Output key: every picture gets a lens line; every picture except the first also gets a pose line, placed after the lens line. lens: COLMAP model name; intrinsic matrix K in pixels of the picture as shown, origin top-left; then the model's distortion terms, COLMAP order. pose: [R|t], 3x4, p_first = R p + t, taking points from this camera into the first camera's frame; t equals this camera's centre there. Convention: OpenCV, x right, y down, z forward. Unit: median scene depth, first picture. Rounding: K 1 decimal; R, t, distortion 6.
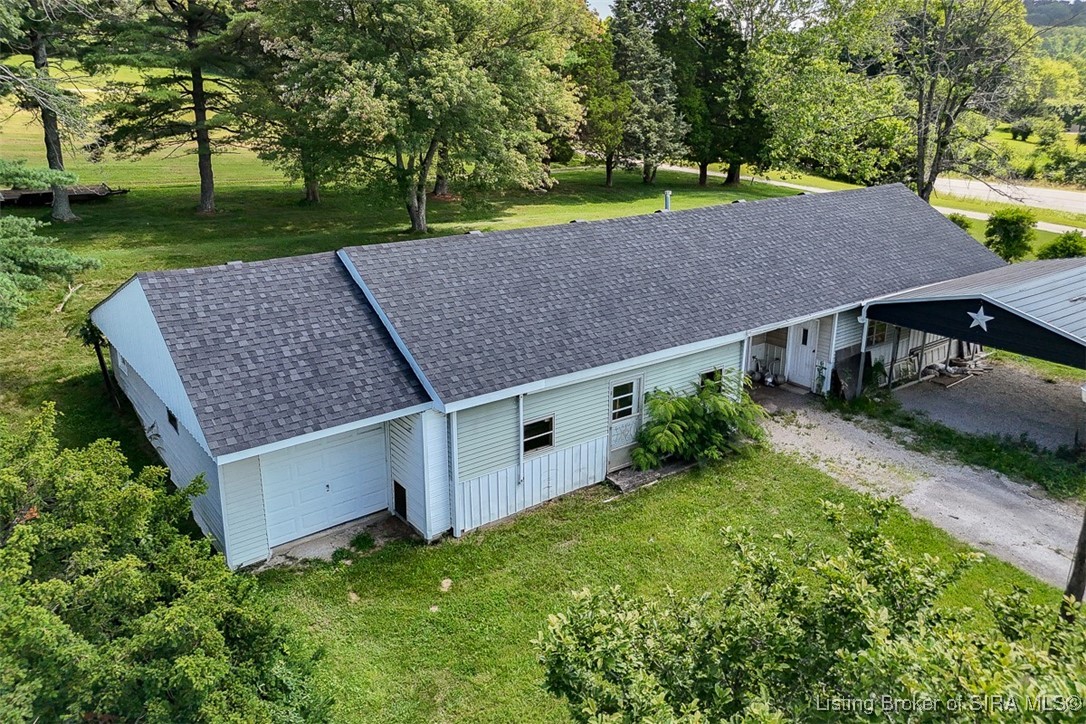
lens RADIAL K [[792.2, 0, 543.0], [0, 792.2, 362.0], [0, 0, 1]] dist [0.079418, -0.001859]
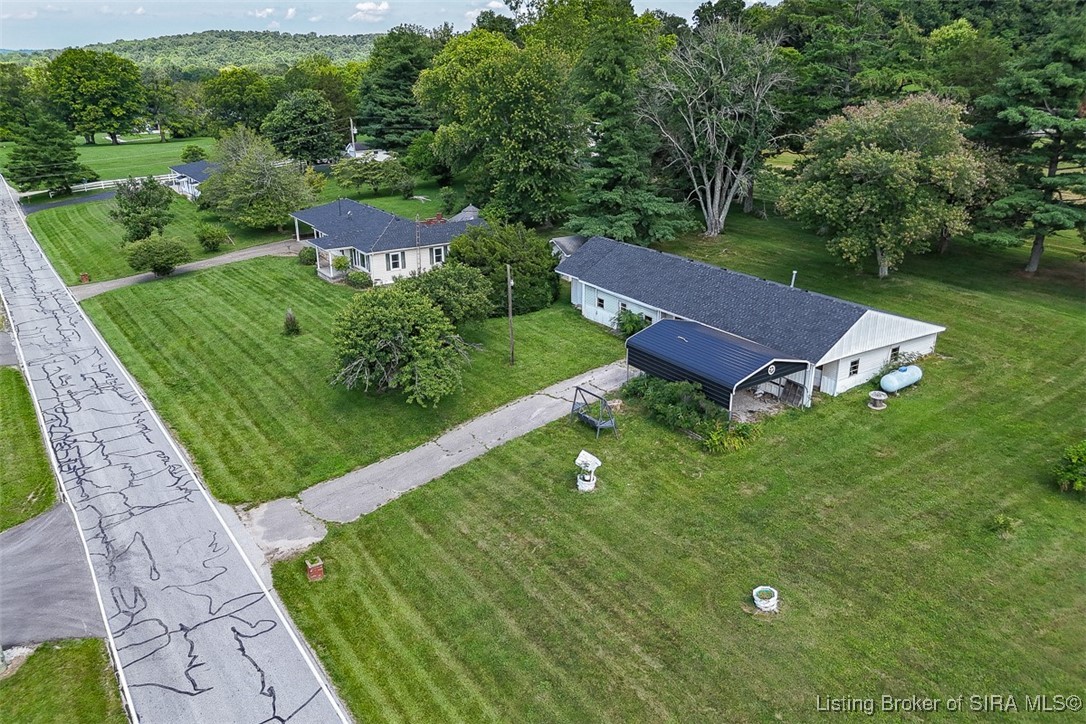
lens RADIAL K [[792.2, 0, 543.0], [0, 792.2, 362.0], [0, 0, 1]] dist [0.079418, -0.001859]
pose [[-0.051669, 0.352870, -0.934245, 1.916708], [-0.317332, 0.881208, 0.350389, -0.468979], [0.946906, 0.314570, 0.066446, 0.338451]]
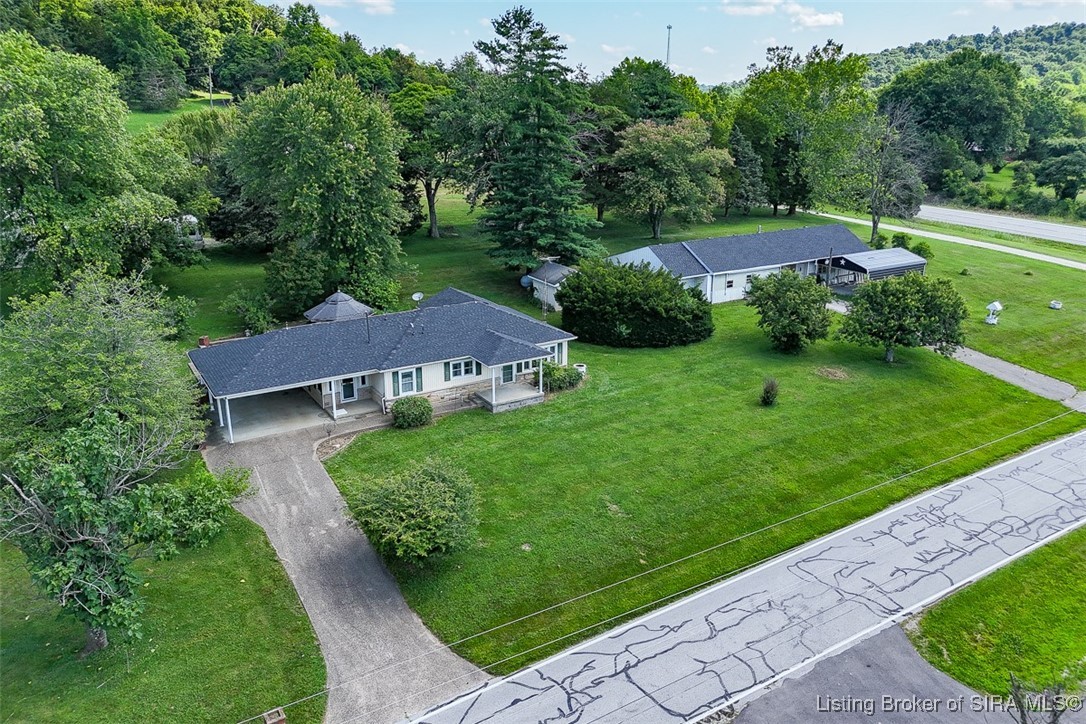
lens RADIAL K [[792.2, 0, 543.0], [0, 792.2, 362.0], [0, 0, 1]] dist [0.079418, -0.001859]
pose [[0.995577, 0.027969, -0.089688, -0.355813], [-0.028937, 0.999536, -0.009512, 0.336870], [0.089381, 0.012065, 0.995924, -1.974142]]
